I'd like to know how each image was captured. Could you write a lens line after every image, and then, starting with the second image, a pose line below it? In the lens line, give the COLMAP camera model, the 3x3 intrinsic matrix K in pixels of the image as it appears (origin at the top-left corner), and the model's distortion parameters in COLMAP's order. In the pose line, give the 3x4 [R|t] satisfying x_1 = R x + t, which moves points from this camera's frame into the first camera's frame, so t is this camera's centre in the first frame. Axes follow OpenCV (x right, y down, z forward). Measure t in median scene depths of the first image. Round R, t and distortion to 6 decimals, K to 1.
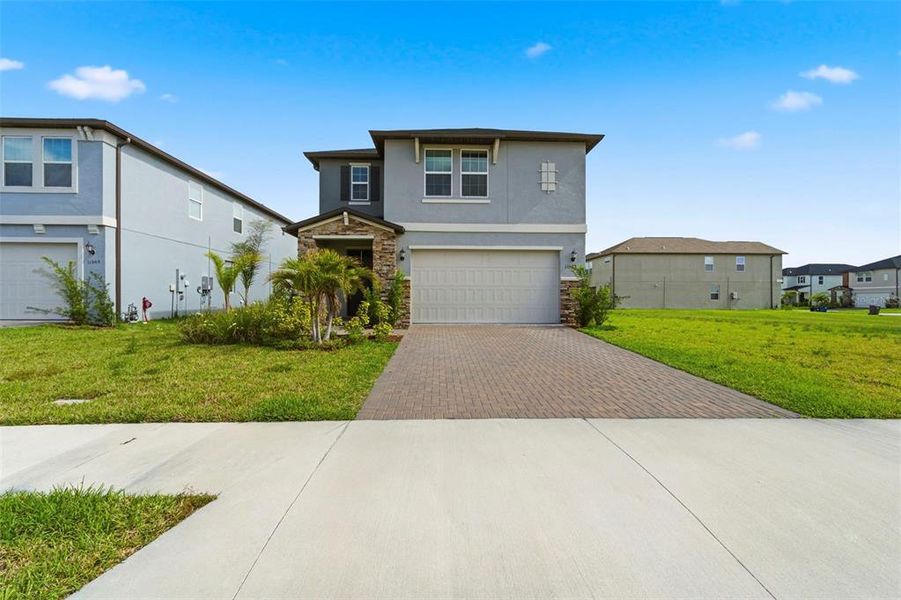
lens RADIAL K [[377.4, 0, 452.8], [0, 377.4, 301.5], [0, 0, 1]] dist [-0.000296, 0.000841]
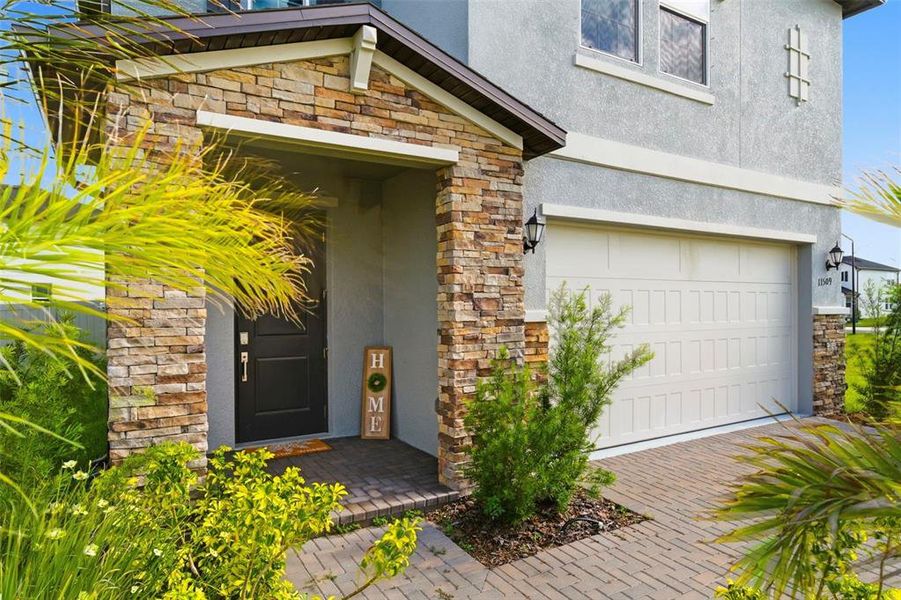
lens RADIAL K [[553.2, 0, 450.3], [0, 553.2, 304.2], [0, 0, 1]] dist [-0.003644, 0.002087]
pose [[0.874210, -0.005715, 0.485514, -0.384740], [0.007499, 0.999970, -0.001733, -0.069516], [-0.485489, 0.005156, 0.874227, 0.661220]]
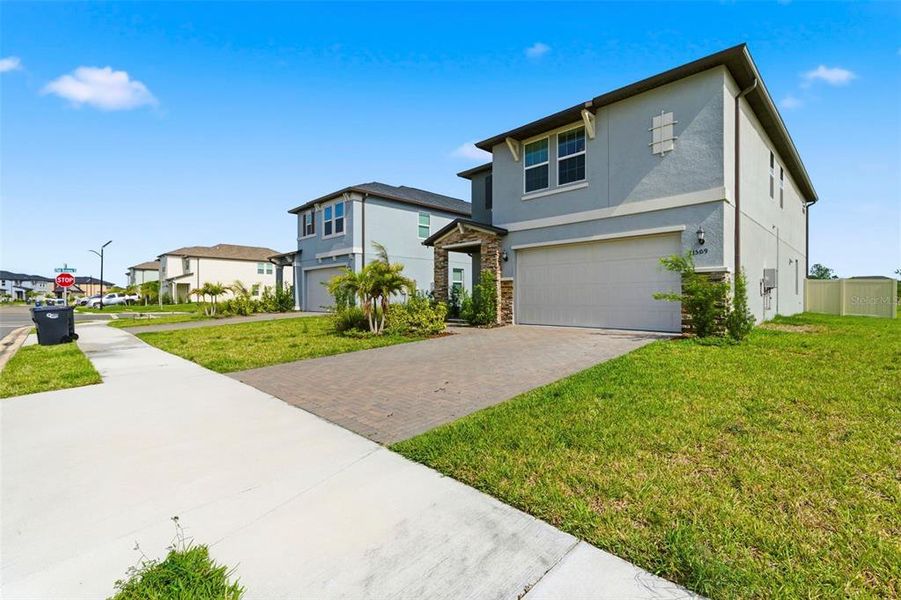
lens RADIAL K [[400.6, 0, 452.4], [0, 400.6, 302.1], [0, 0, 1]] dist [0.004543, 0.000436]
pose [[0.678843, 0.001562, -0.734282, 0.556809], [0.001384, 0.999993, 0.003407, -0.003248], [0.734282, -0.003329, 0.678836, 0.163341]]
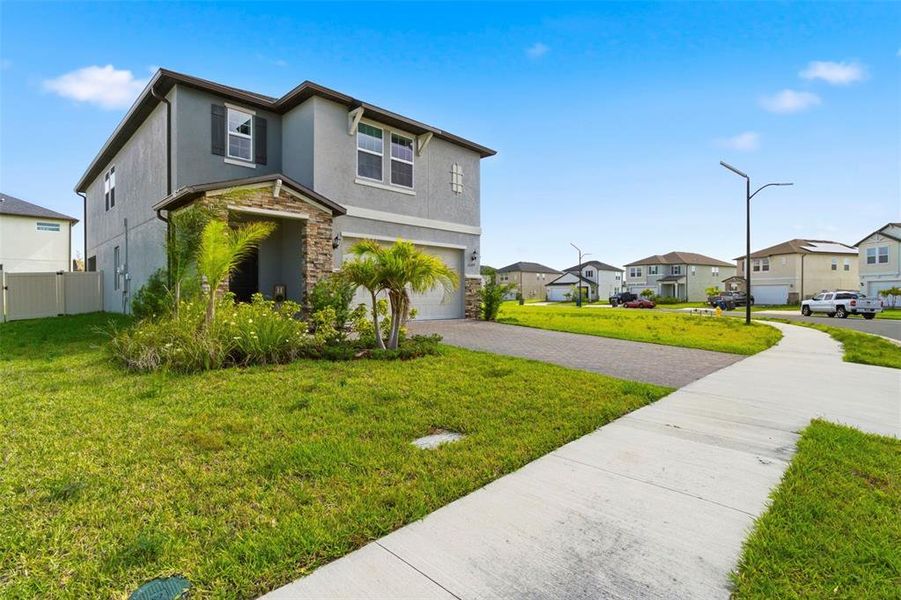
lens RADIAL K [[439.3, 0, 444.7], [0, 439.3, 290.9], [0, 0, 1]] dist [-0.000156, 0.000291]
pose [[0.730295, 0.003445, 0.683123, -0.611029], [0.004674, 0.999939, -0.010040, -0.006480], [-0.683116, 0.010525, 0.730234, 0.137104]]
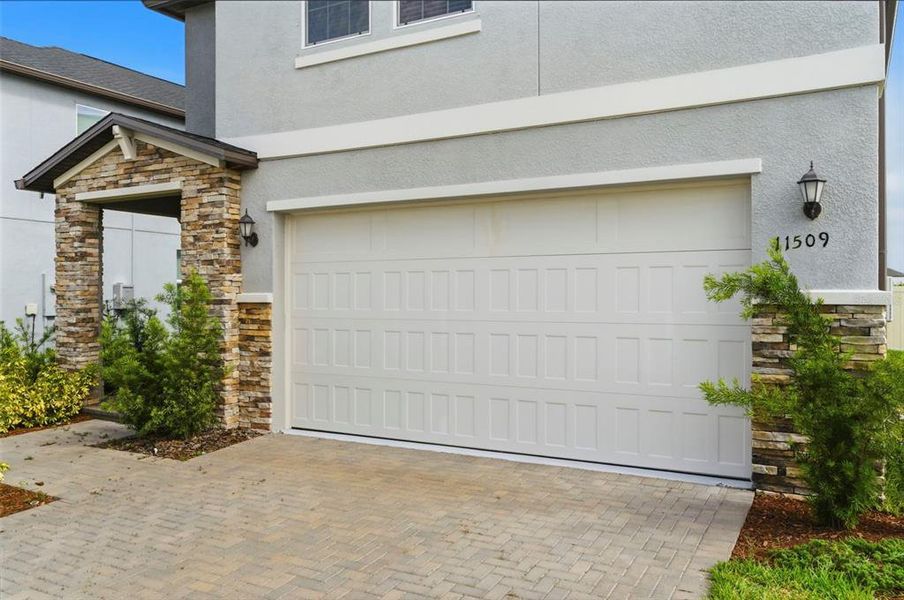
lens RADIAL K [[719.9, 0, 451.7], [0, 719.9, 301.4], [0, 0, 1]] dist [0.003352, 0.004879]
pose [[0.857835, -0.000770, -0.513925, 0.359388], [-0.000751, 0.999996, -0.002751, -0.056020], [0.513925, 0.002745, 0.857831, 0.527624]]
